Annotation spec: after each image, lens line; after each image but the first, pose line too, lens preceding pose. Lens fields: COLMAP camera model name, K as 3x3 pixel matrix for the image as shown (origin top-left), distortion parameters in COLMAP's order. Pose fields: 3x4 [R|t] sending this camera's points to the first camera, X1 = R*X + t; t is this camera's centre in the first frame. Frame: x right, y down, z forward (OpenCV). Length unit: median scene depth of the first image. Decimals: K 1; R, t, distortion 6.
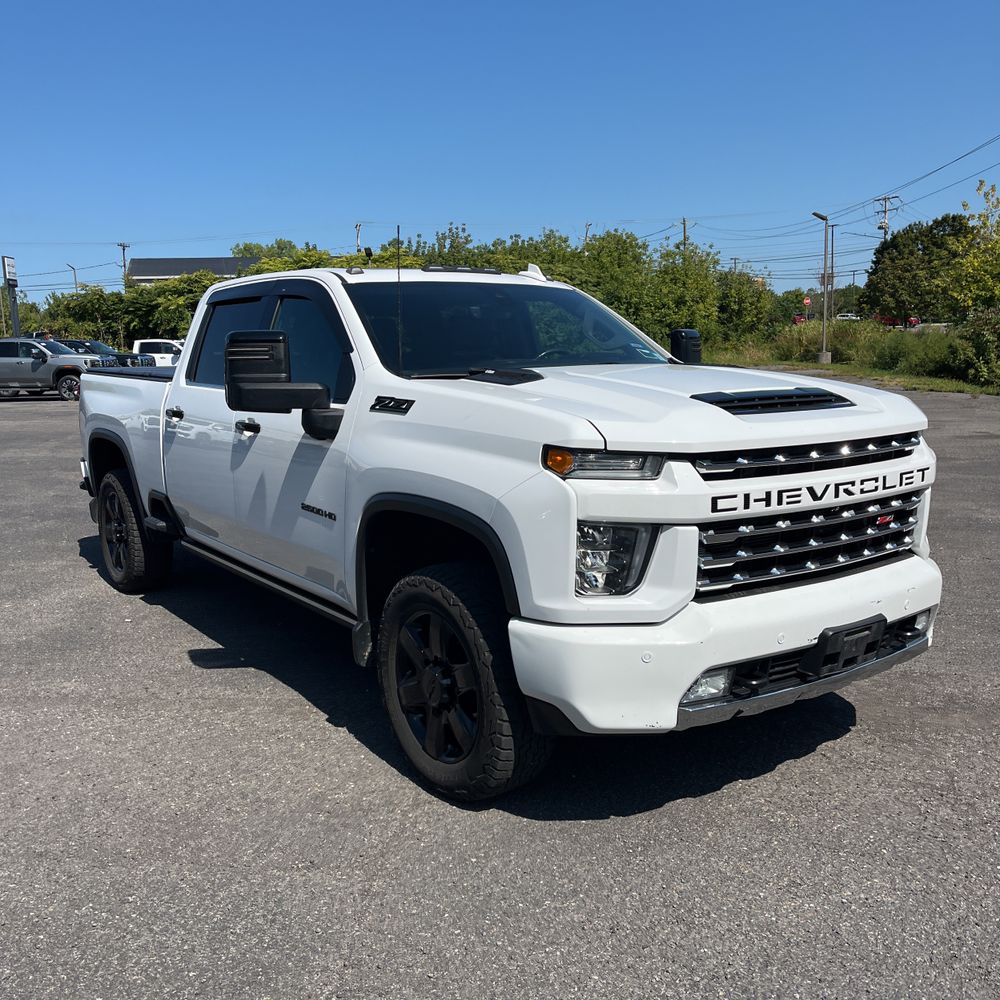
lens RADIAL K [[1007.3, 0, 497.2], [0, 1007.3, 486.2], [0, 0, 1]] dist [0.048511, -0.050618]
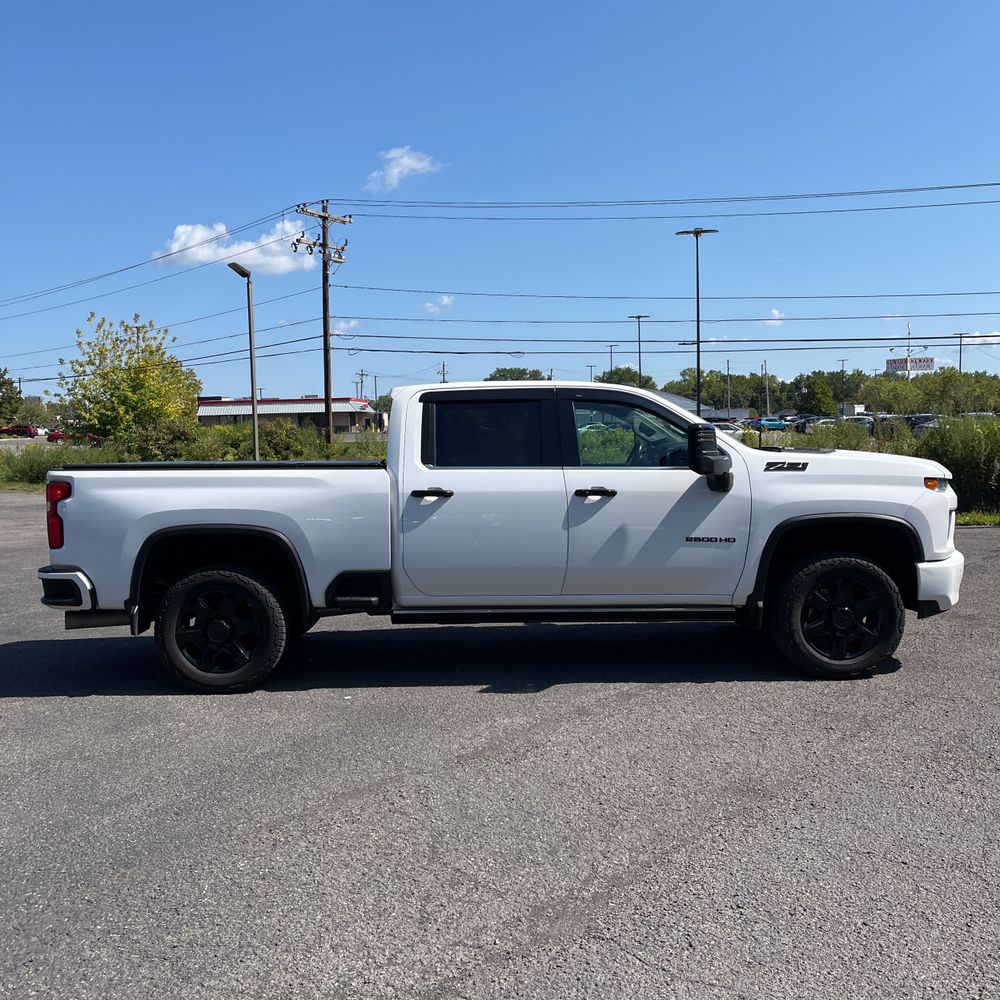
lens RADIAL K [[1007.3, 0, 497.2], [0, 1007.3, 486.2], [0, 0, 1]] dist [0.048511, -0.050618]
pose [[0.571156, -0.025717, 0.820439, -1.290652], [0.121206, 0.991195, -0.053310, -0.010500], [-0.811844, 0.129890, 0.569244, 0.297950]]
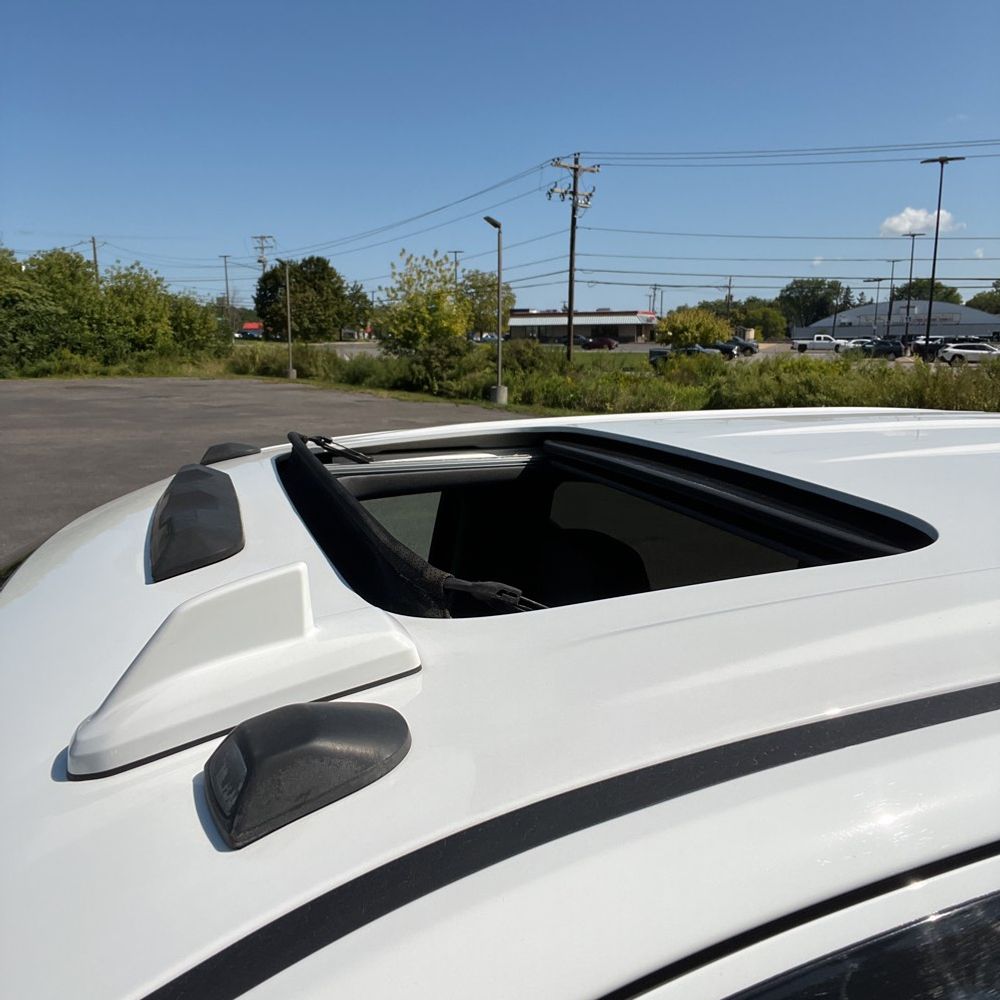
lens RADIAL K [[902.7, 0, 500.0], [0, 902.7, 500.0], [0, 0, 1]] dist [0.036519, -0.005046]
pose [[0.795296, -0.074420, 0.601636, -1.388525], [0.062348, 0.997215, 0.040935, 0.012164], [-0.603006, 0.004955, 0.797721, -0.546783]]
